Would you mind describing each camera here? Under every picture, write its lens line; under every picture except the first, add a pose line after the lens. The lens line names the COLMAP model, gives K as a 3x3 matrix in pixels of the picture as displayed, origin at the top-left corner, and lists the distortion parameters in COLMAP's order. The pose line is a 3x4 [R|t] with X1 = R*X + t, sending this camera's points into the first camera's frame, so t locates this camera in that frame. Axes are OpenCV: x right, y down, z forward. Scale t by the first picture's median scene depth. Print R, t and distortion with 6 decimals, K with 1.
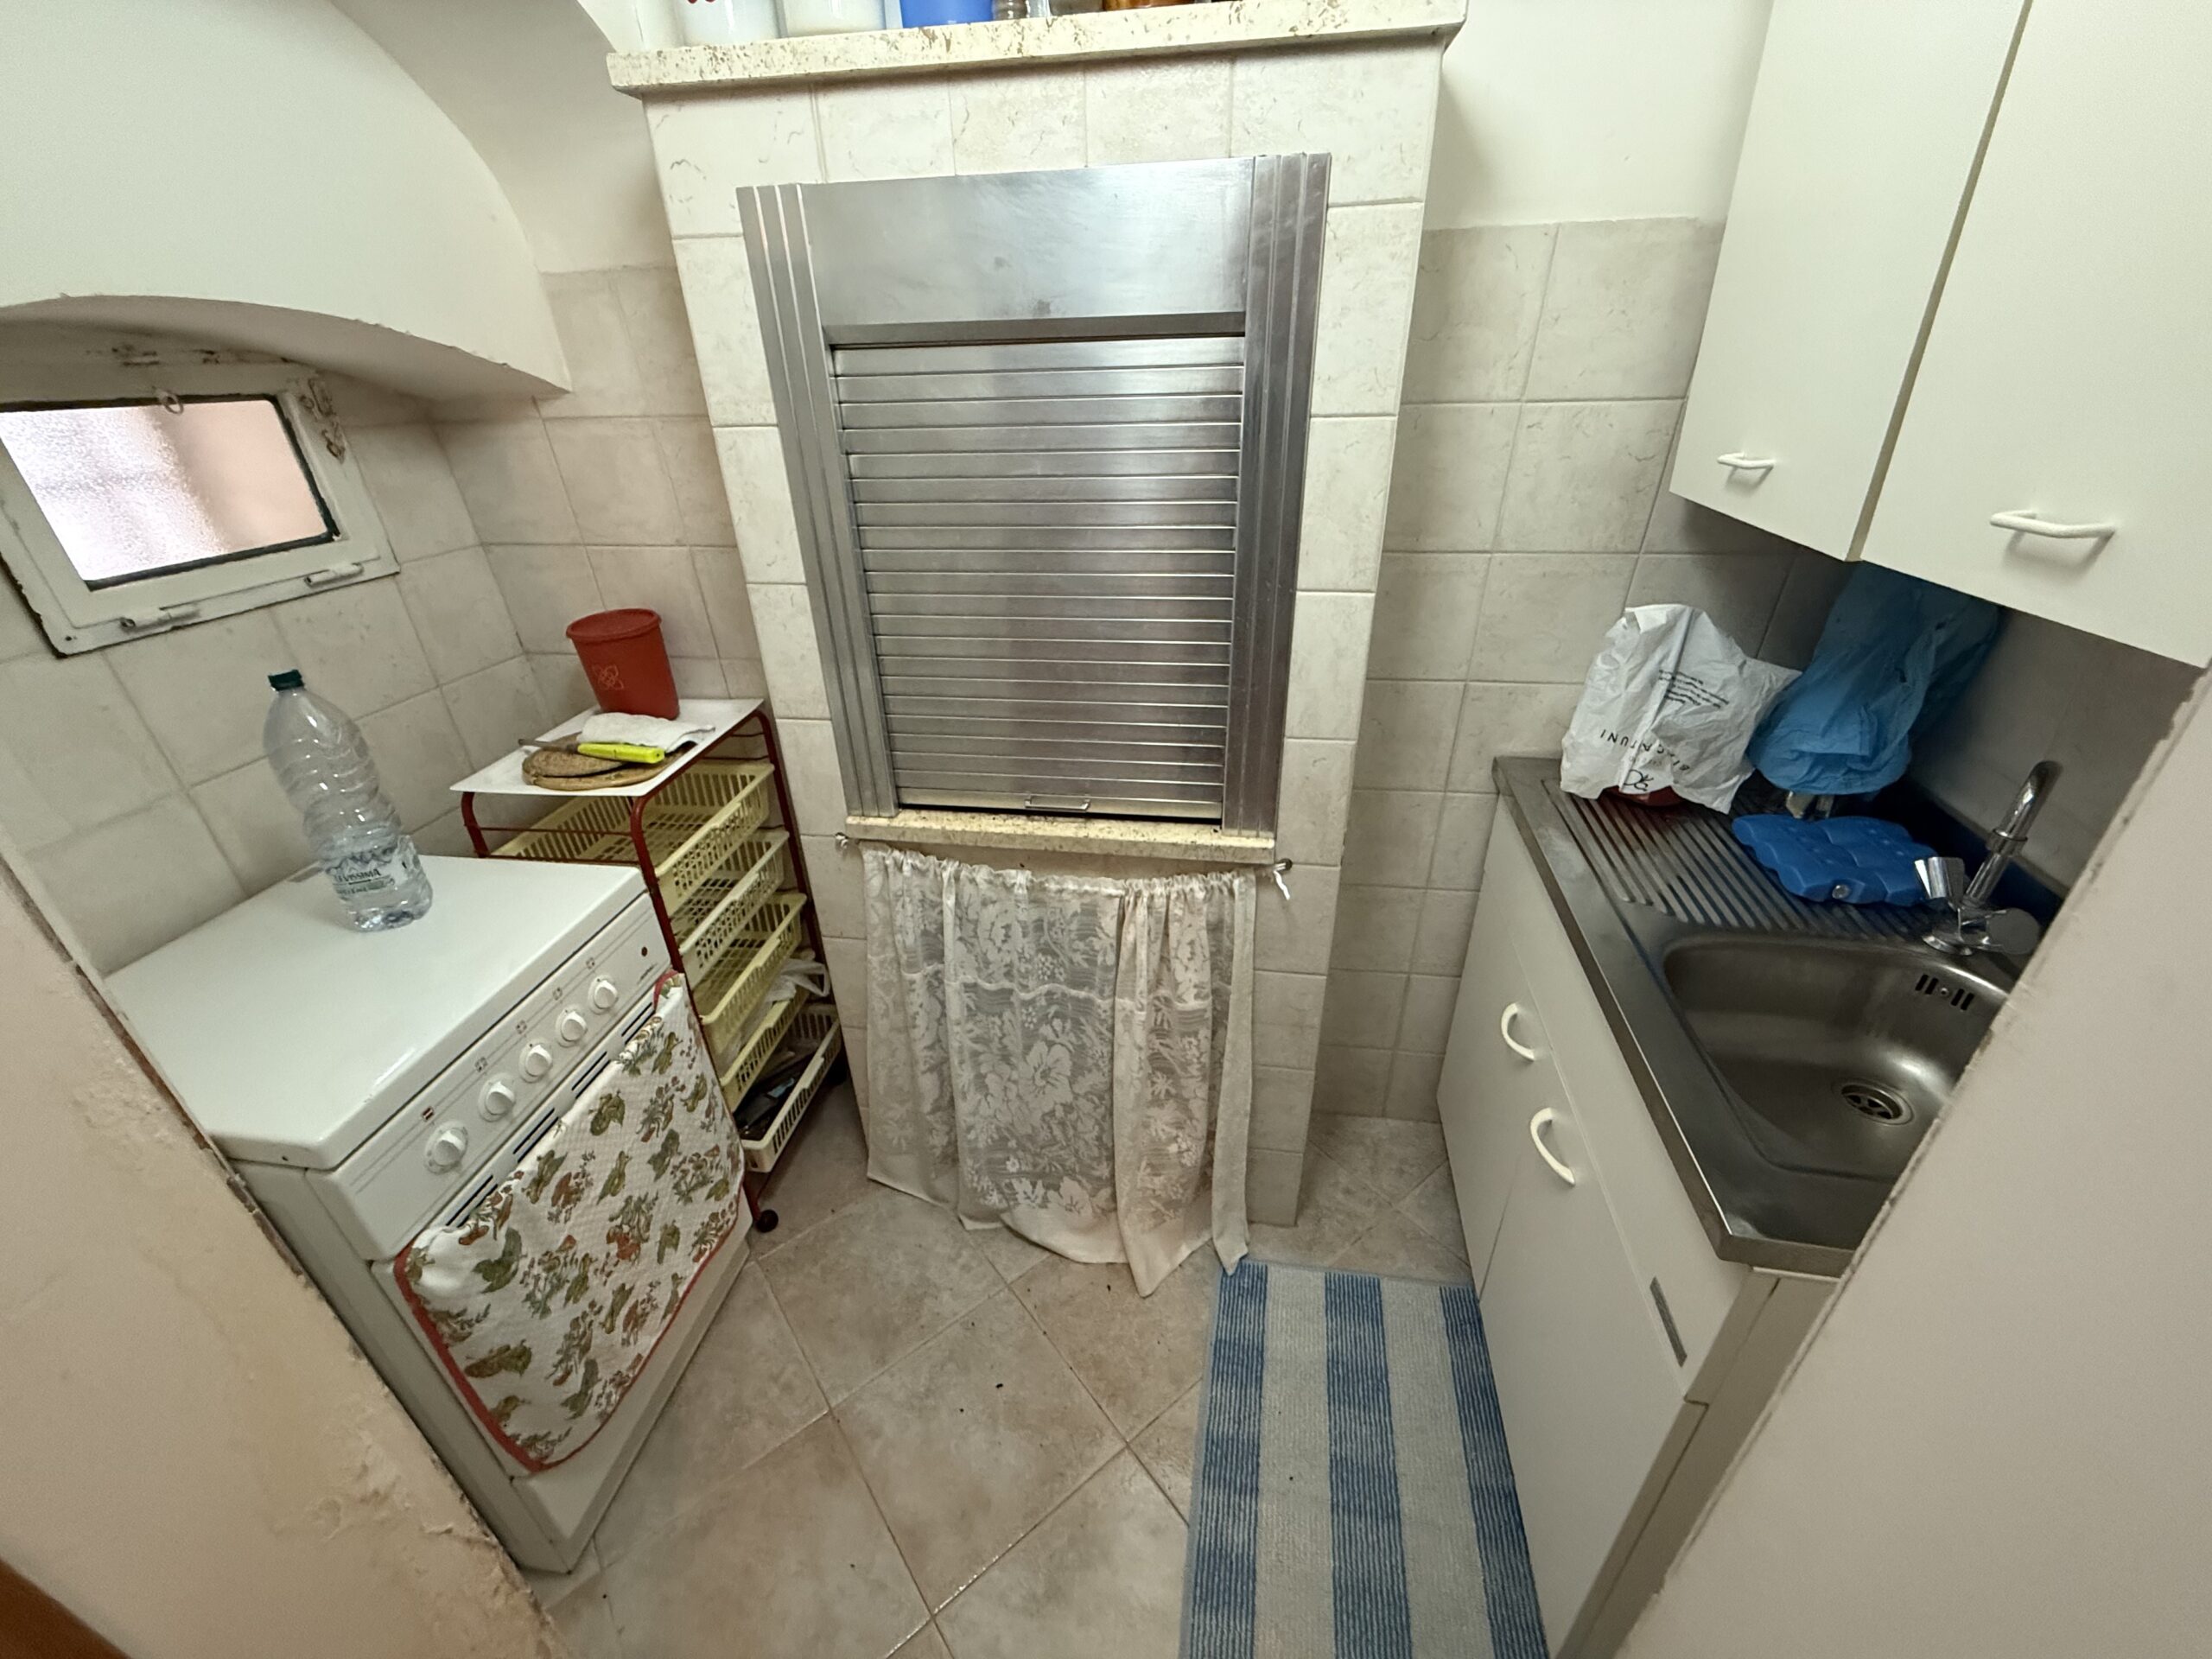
lens RADIAL K [[878.9, 0, 1101.7], [0, 878.9, 828.5], [0, 0, 1]] dist [-0.000581, -0.000026]
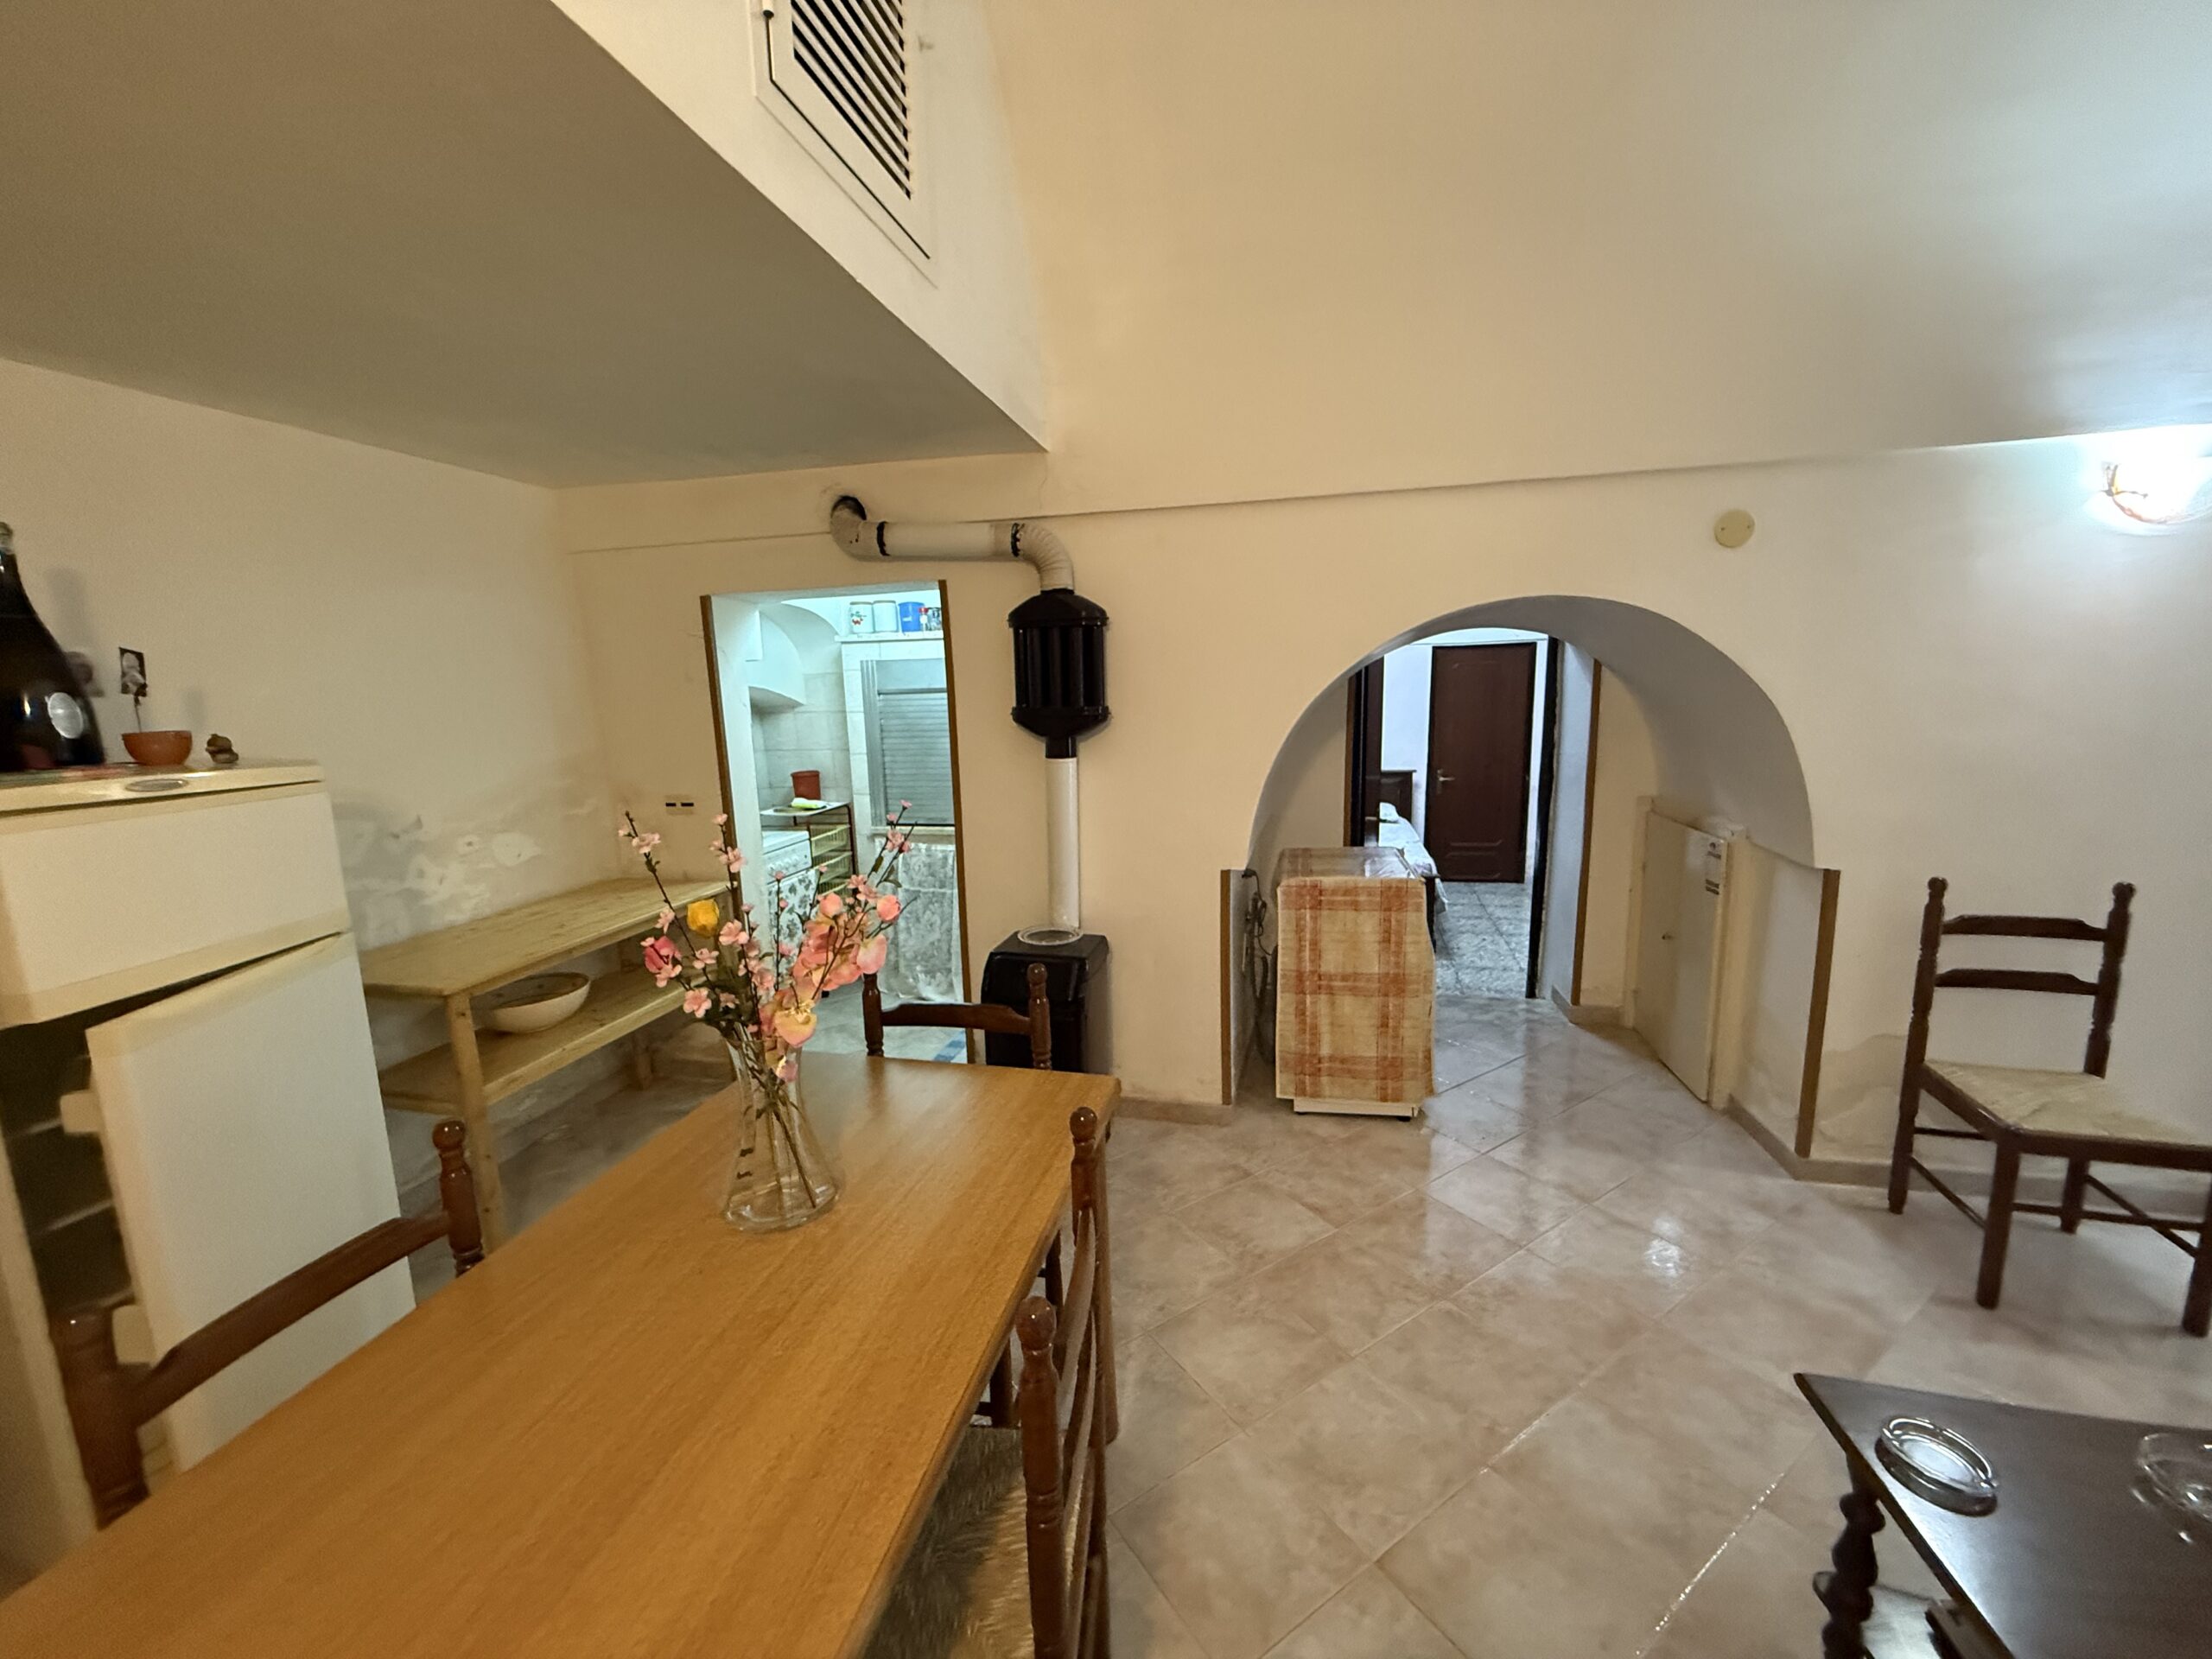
lens RADIAL K [[878.9, 0, 1101.7], [0, 878.9, 828.5], [0, 0, 1]] dist [-0.000581, -0.000026]
pose [[0.996893, 0.010671, -0.078039, 0.813155], [-0.035285, 0.946306, -0.321342, 1.019527], [0.070420, 0.323097, 0.943742, -1.994064]]
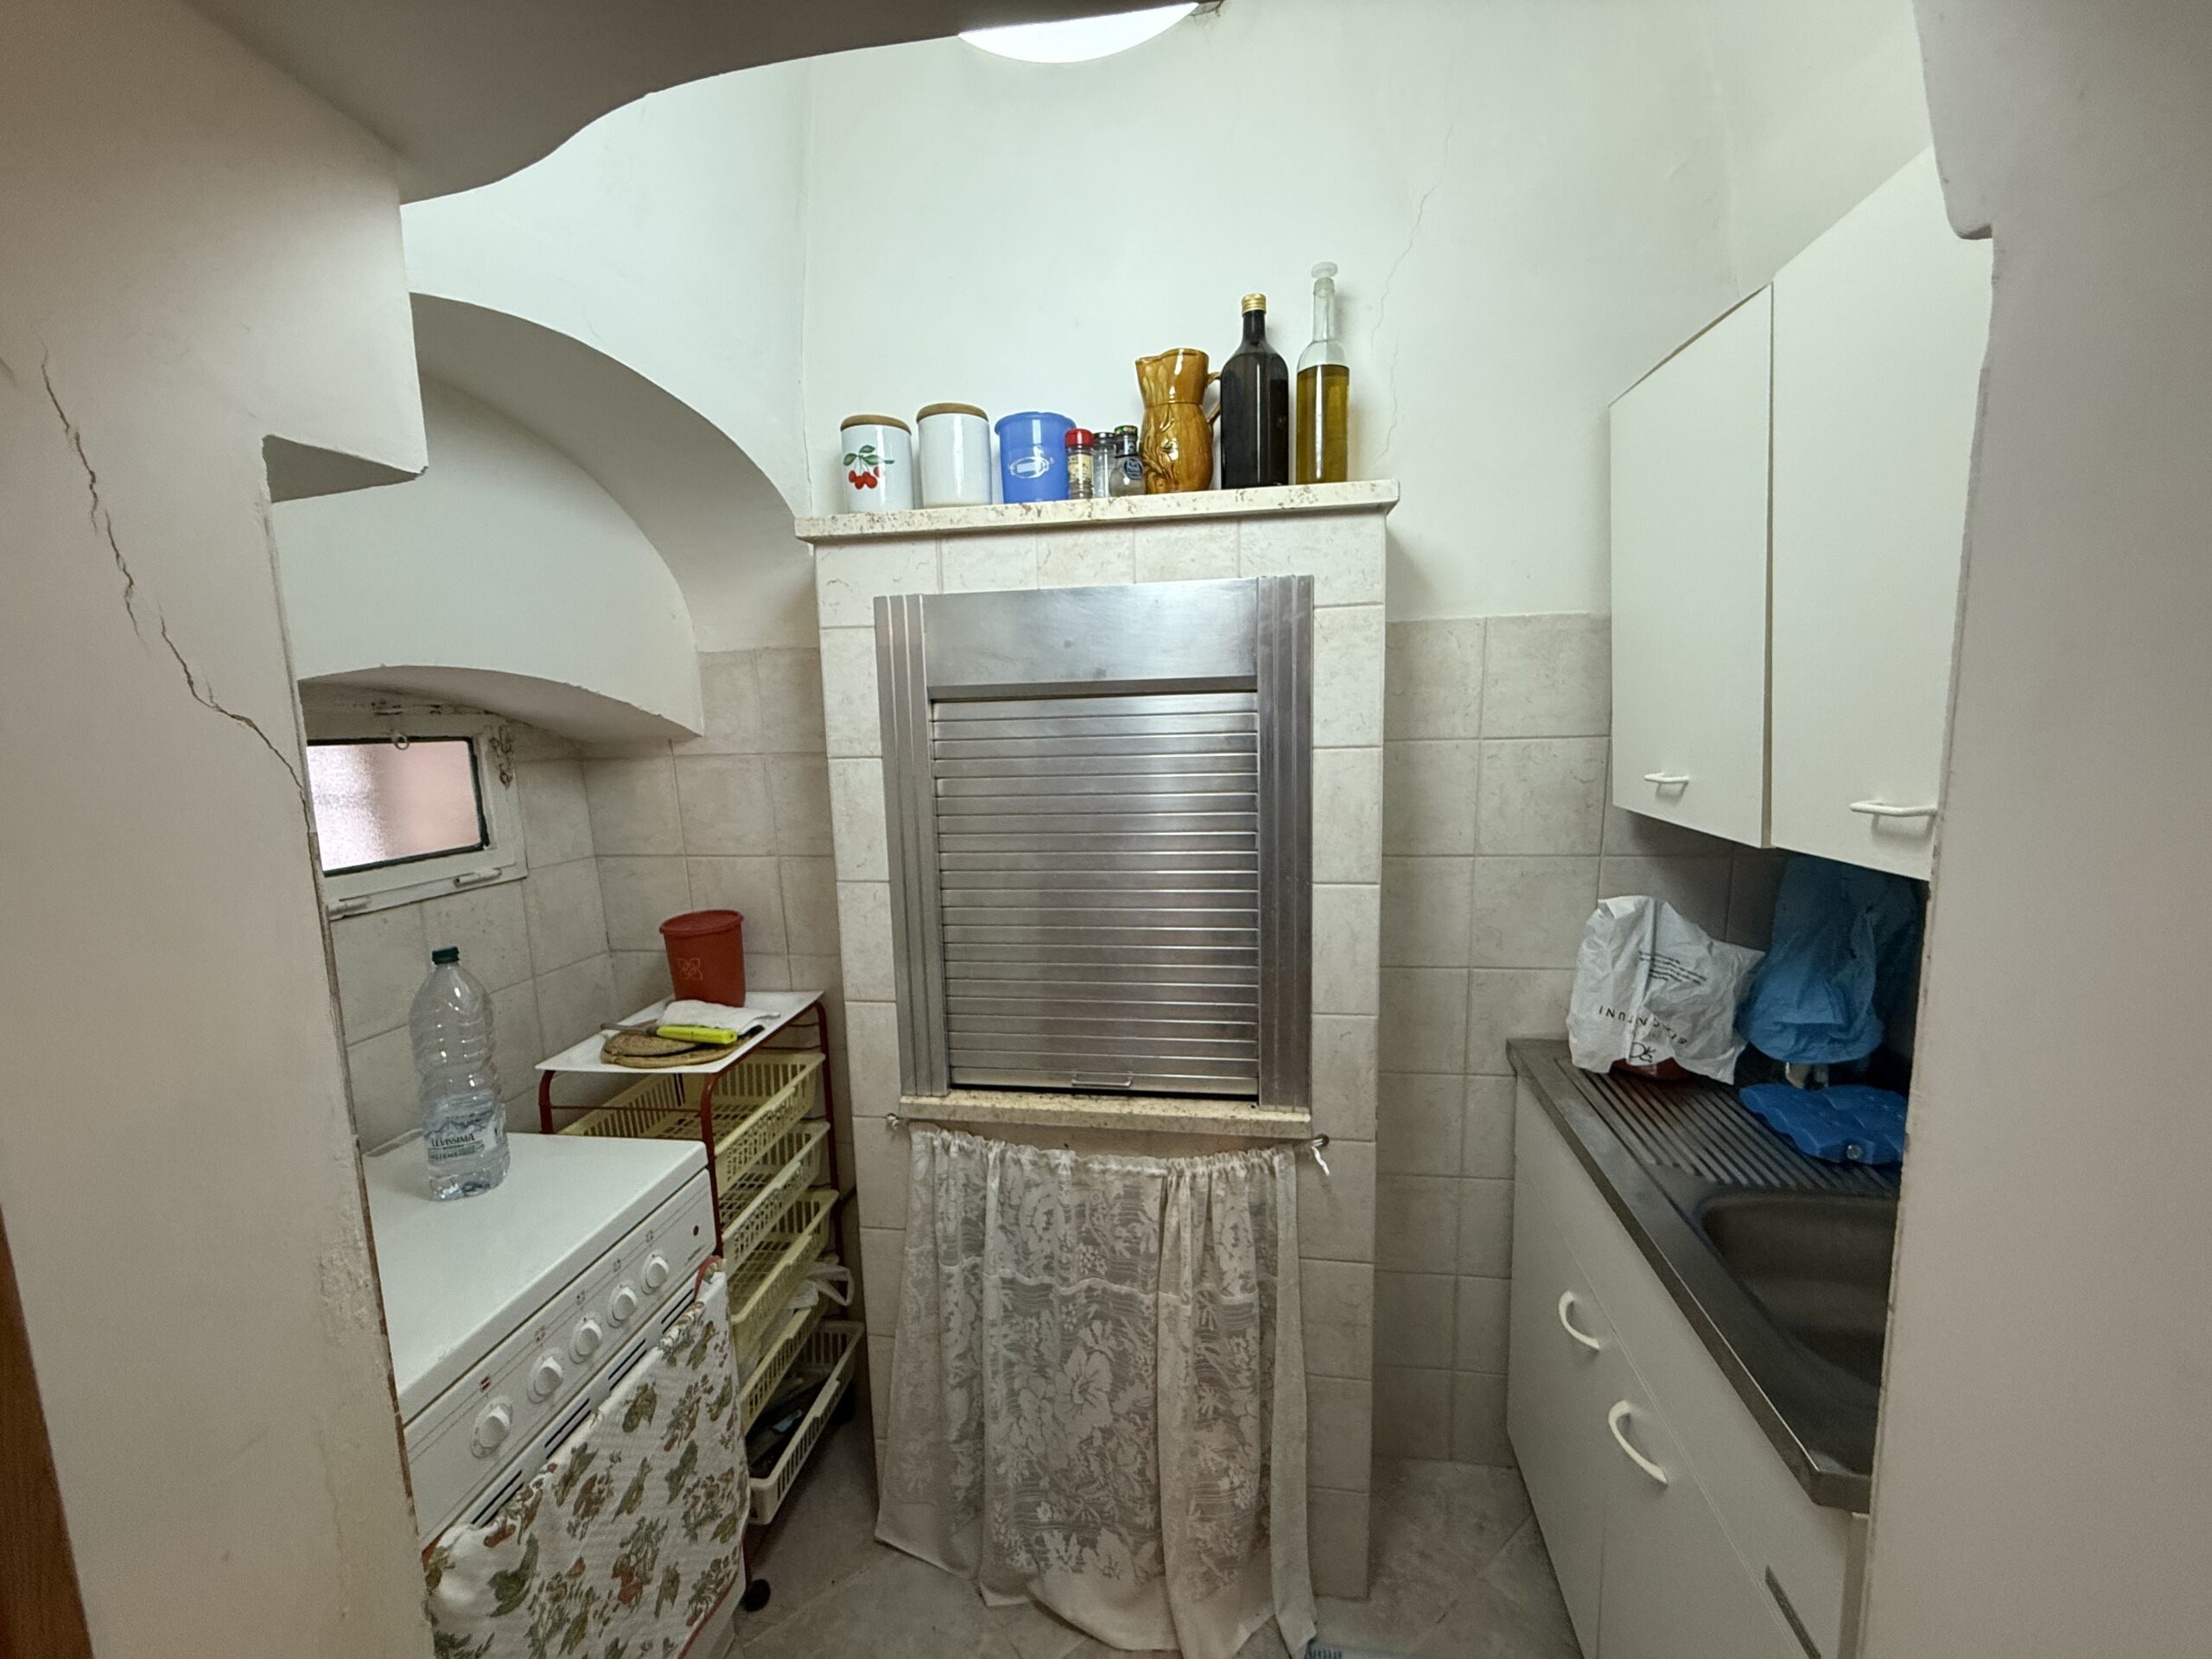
lens RADIAL K [[878.9, 0, 1101.7], [0, 878.9, 828.5], [0, 0, 1]] dist [-0.000581, -0.000026]
pose [[0.999996, -0.002675, -0.000080, -0.050774], [0.002466, 0.932639, -0.360802, 0.071140], [0.001040, 0.360801, 0.932642, -0.102395]]
